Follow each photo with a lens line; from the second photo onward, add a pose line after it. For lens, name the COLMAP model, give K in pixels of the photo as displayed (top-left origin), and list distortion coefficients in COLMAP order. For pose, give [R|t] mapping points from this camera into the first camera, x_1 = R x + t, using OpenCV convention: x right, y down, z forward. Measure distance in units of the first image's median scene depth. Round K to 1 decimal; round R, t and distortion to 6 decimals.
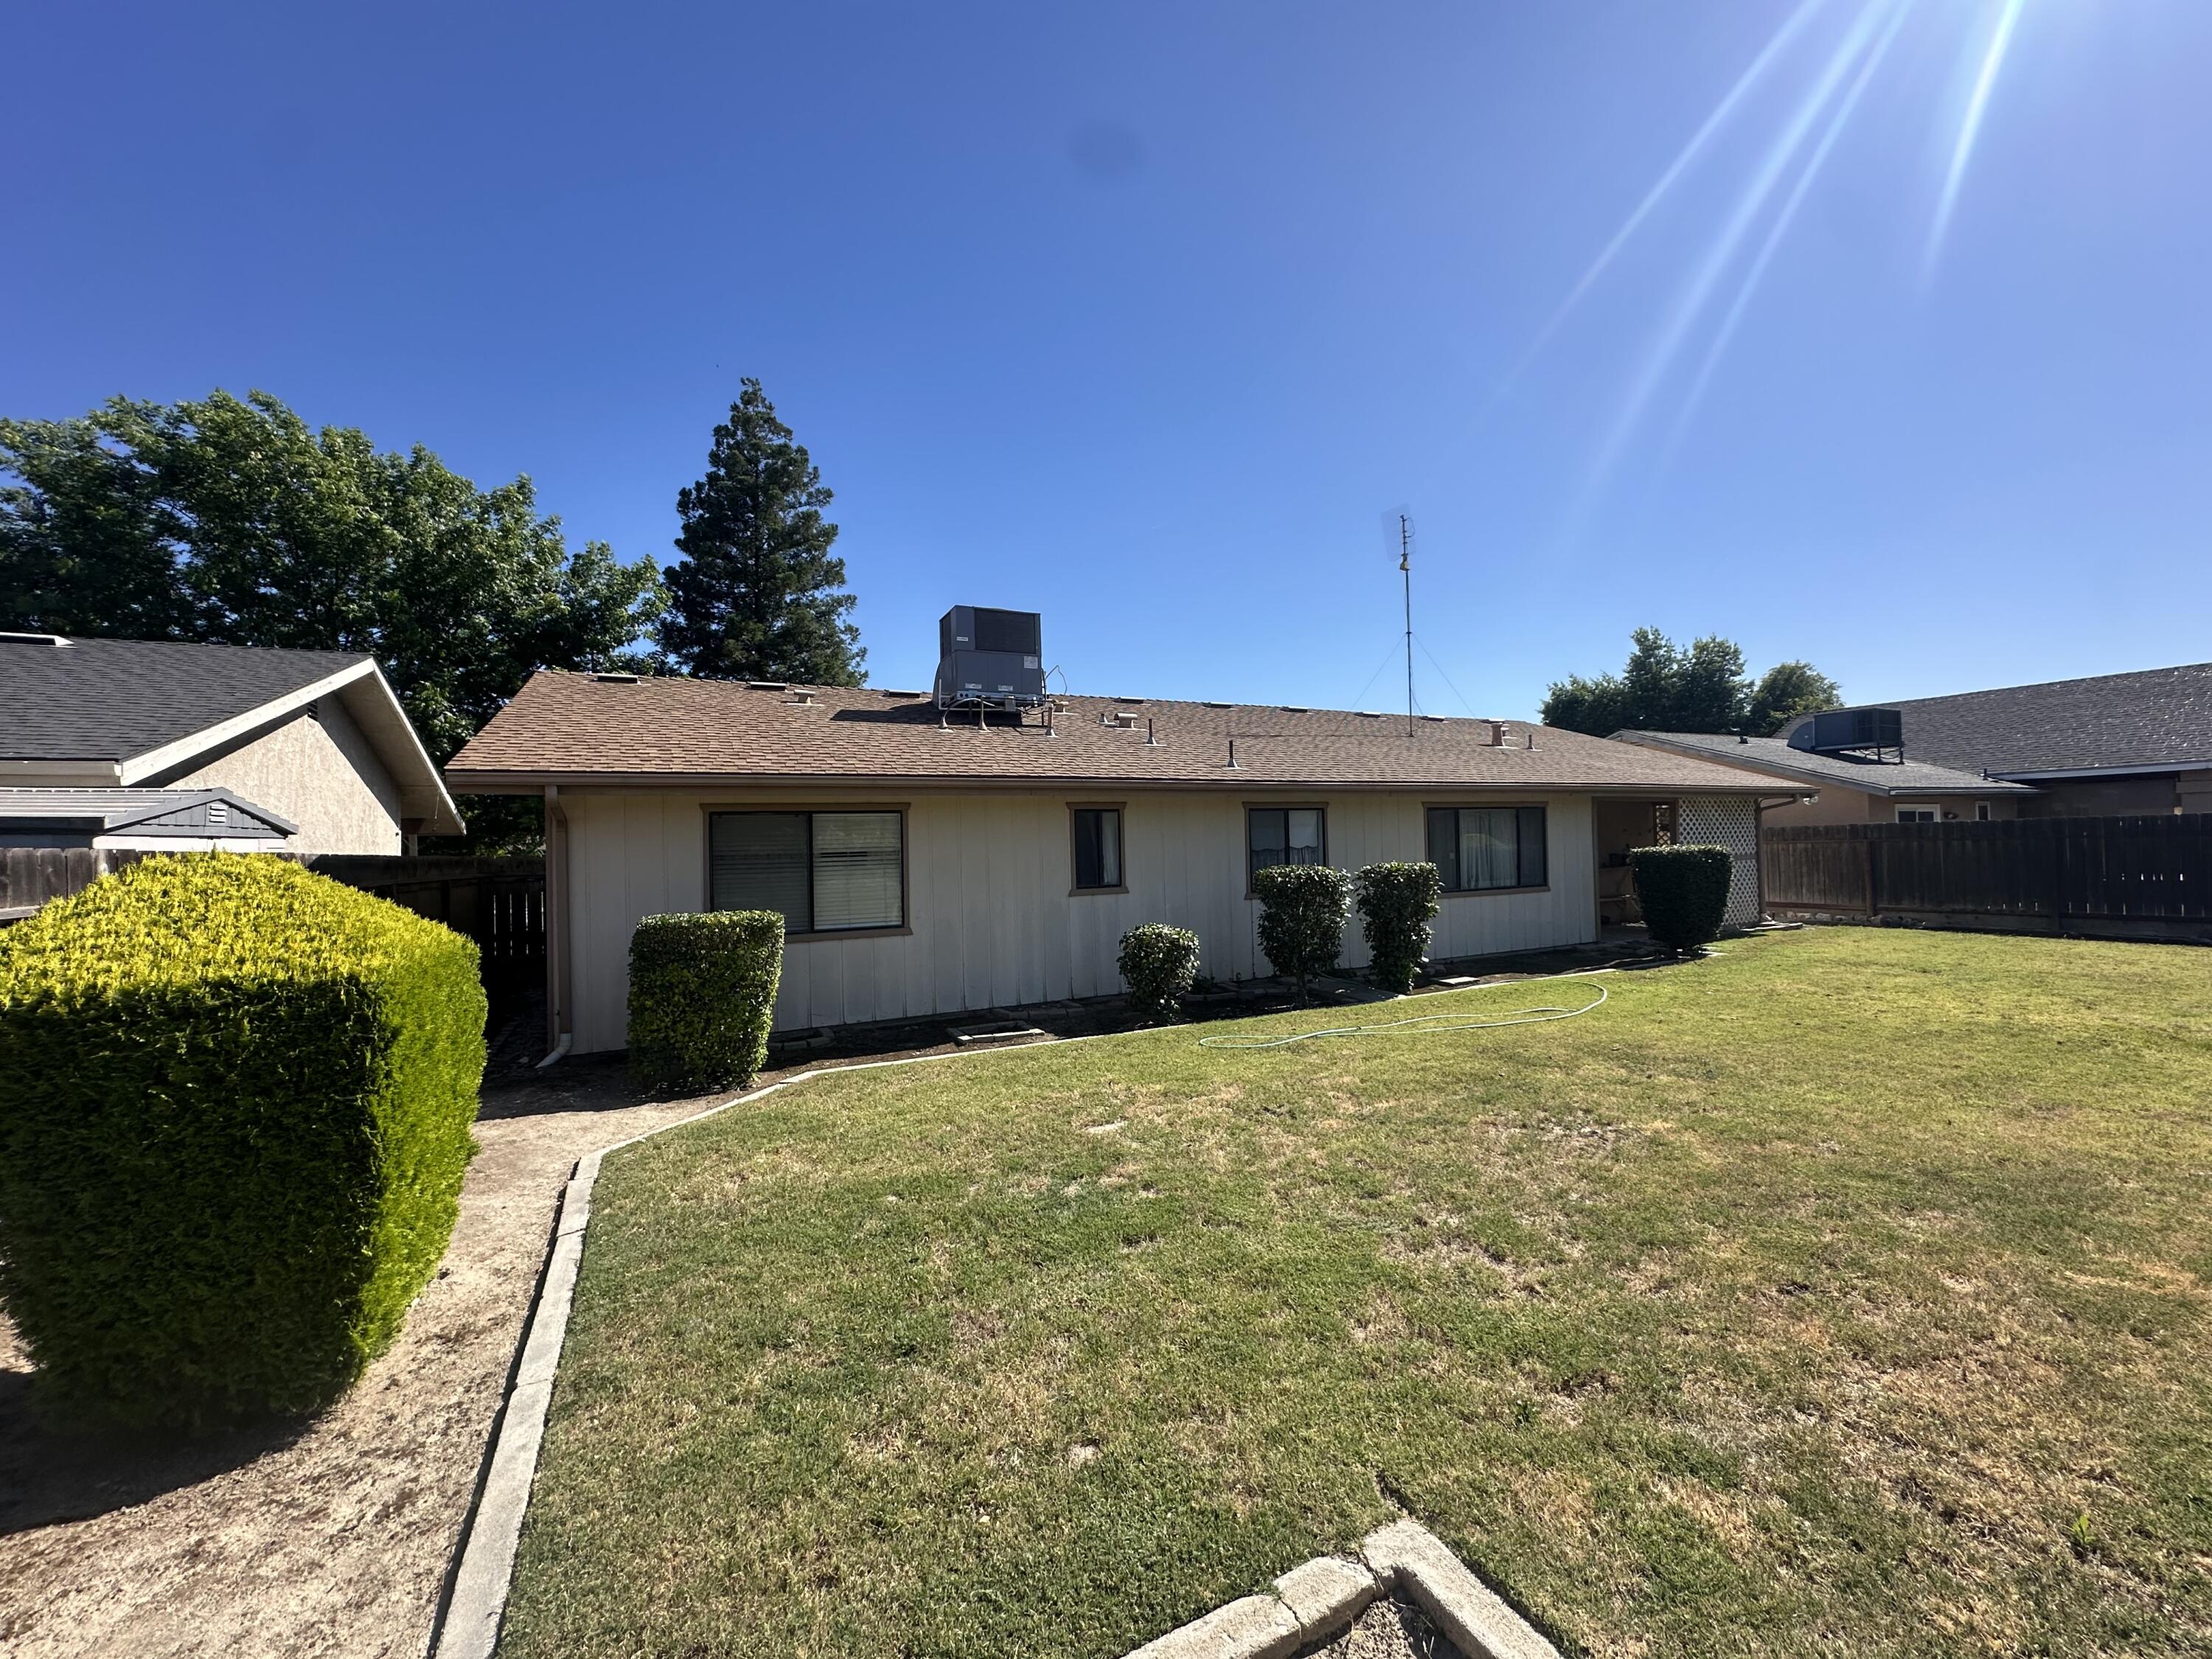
lens RADIAL K [[878.2, 0, 1102.5], [0, 878.2, 833.1], [0, 0, 1]] dist [-0.004497, -0.000071]
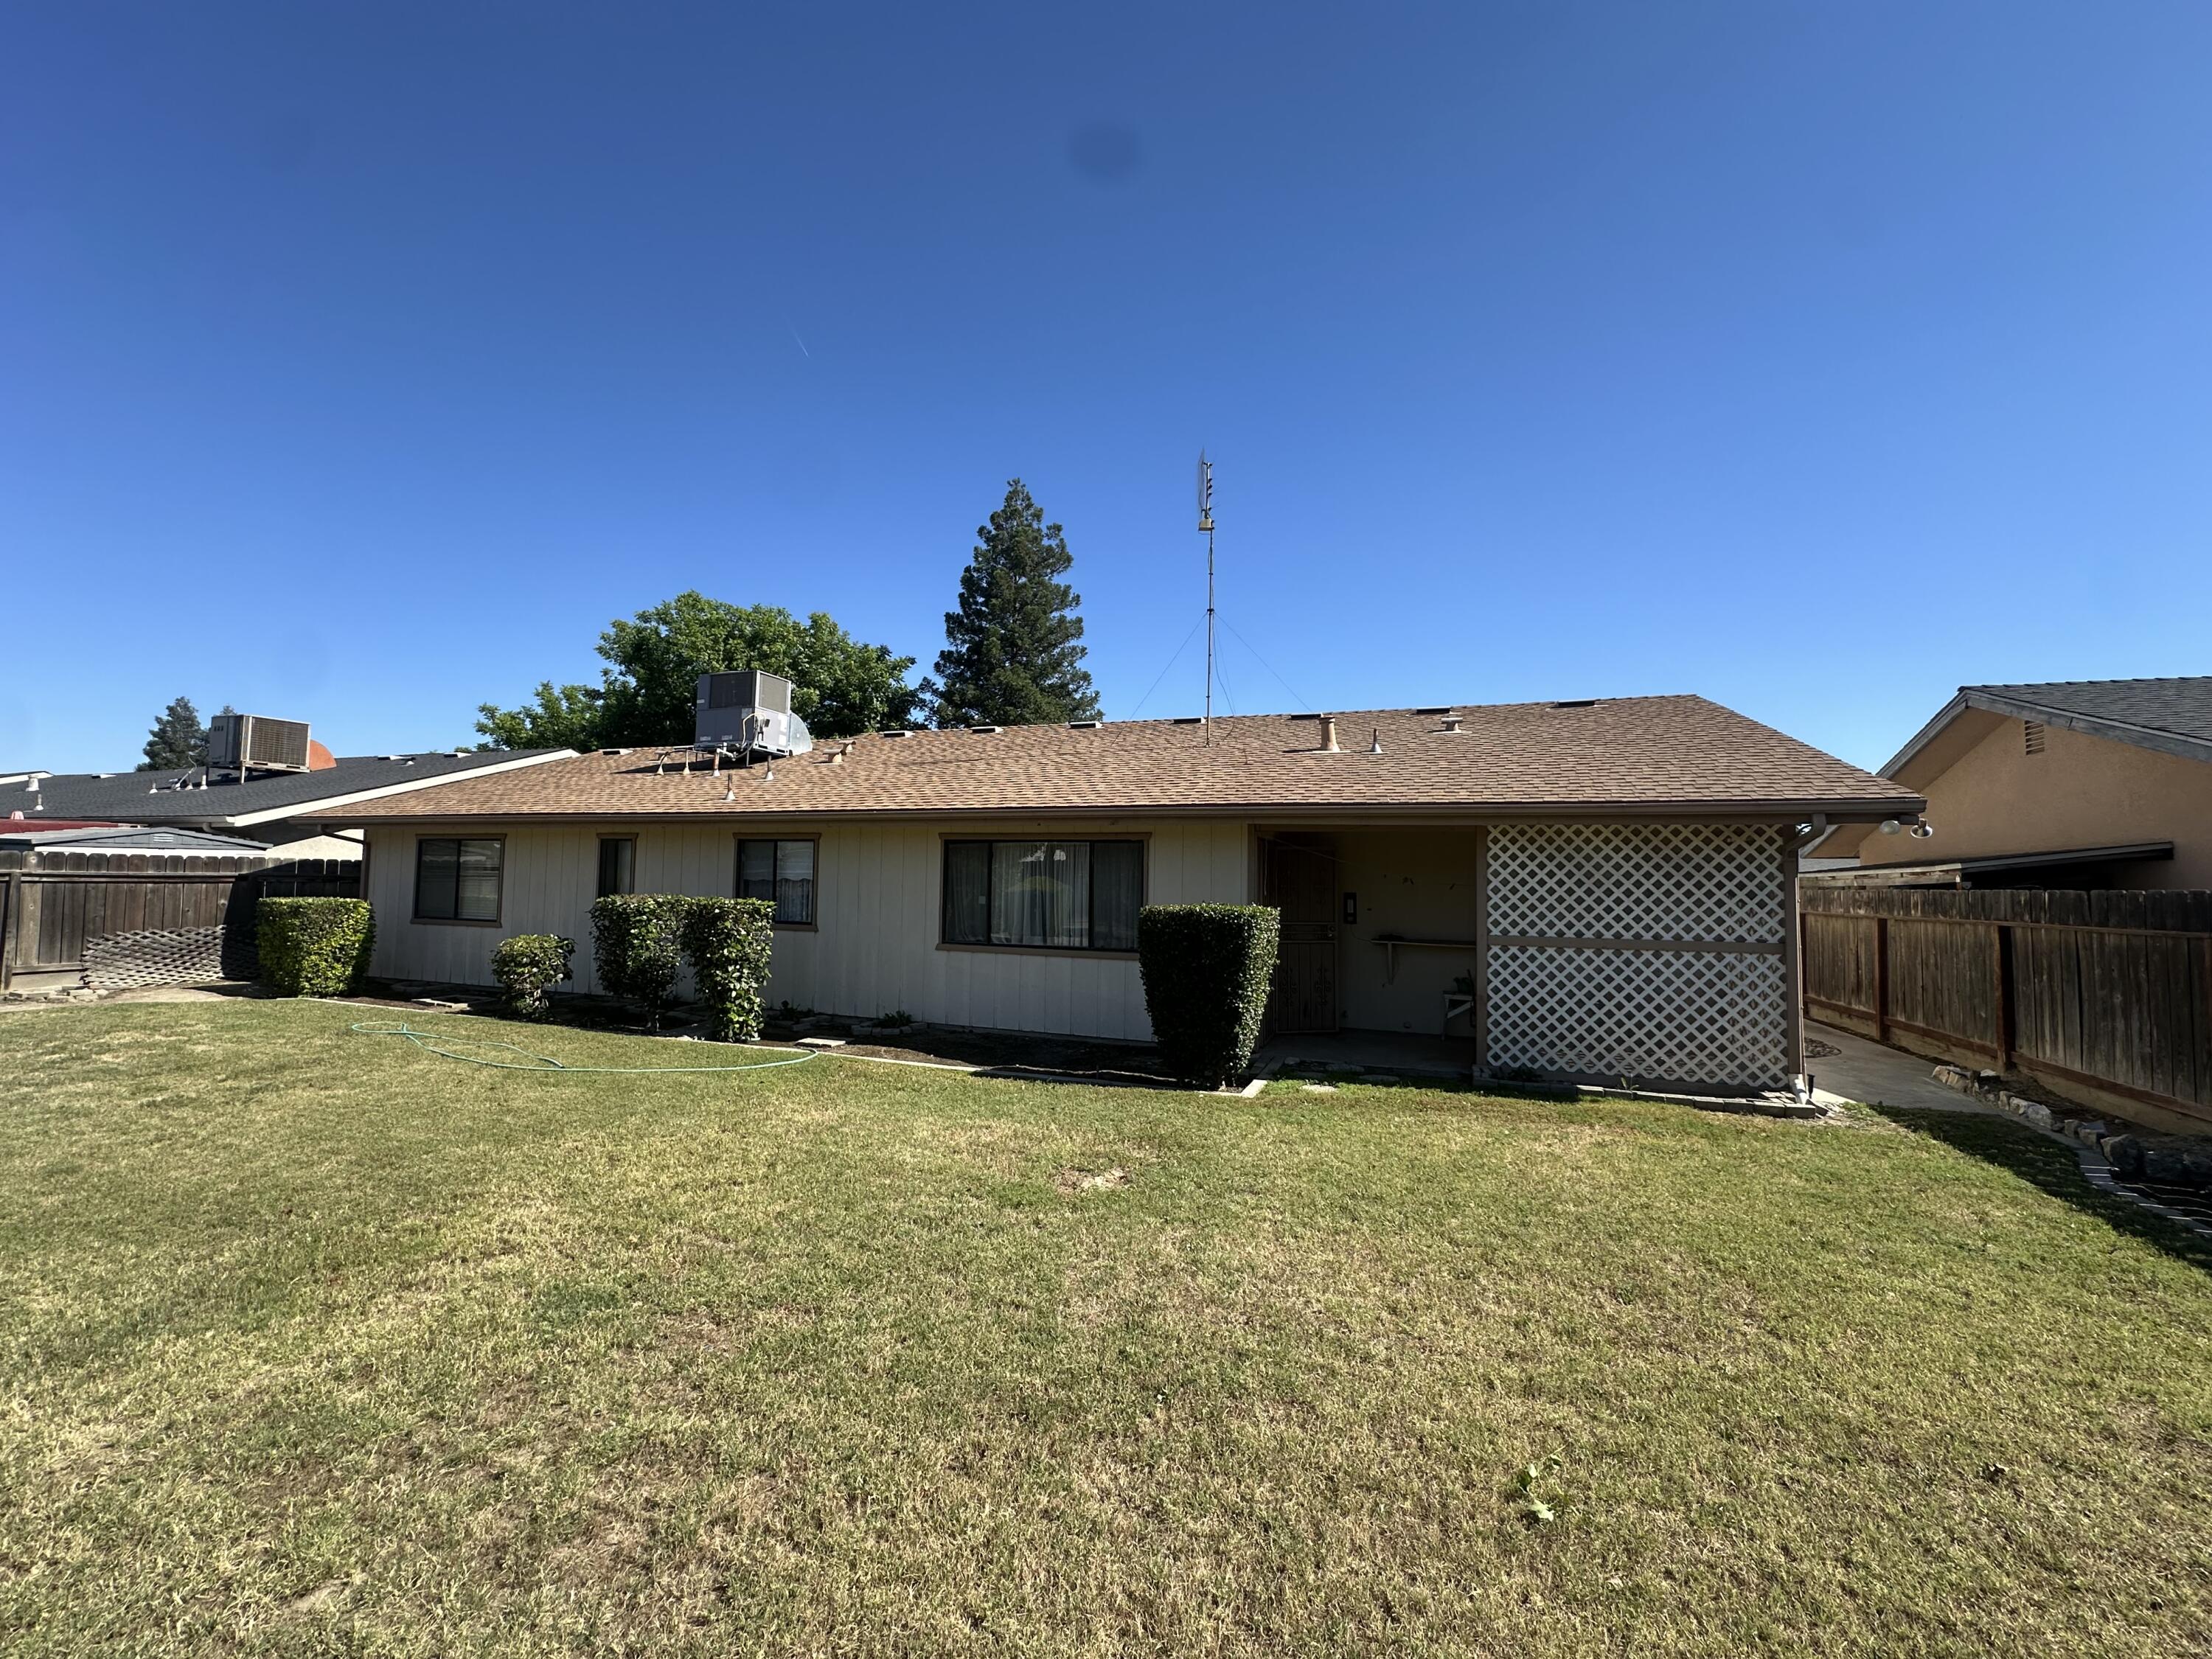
lens RADIAL K [[878.2, 0, 1103.2], [0, 878.2, 825.5], [0, 0, 1]] dist [-0.004497, -0.000071]
pose [[0.687294, -0.006004, -0.726354, 1.024295], [-0.023669, 0.999250, -0.030656, -0.019297], [0.725993, 0.038262, 0.686637, 0.510352]]
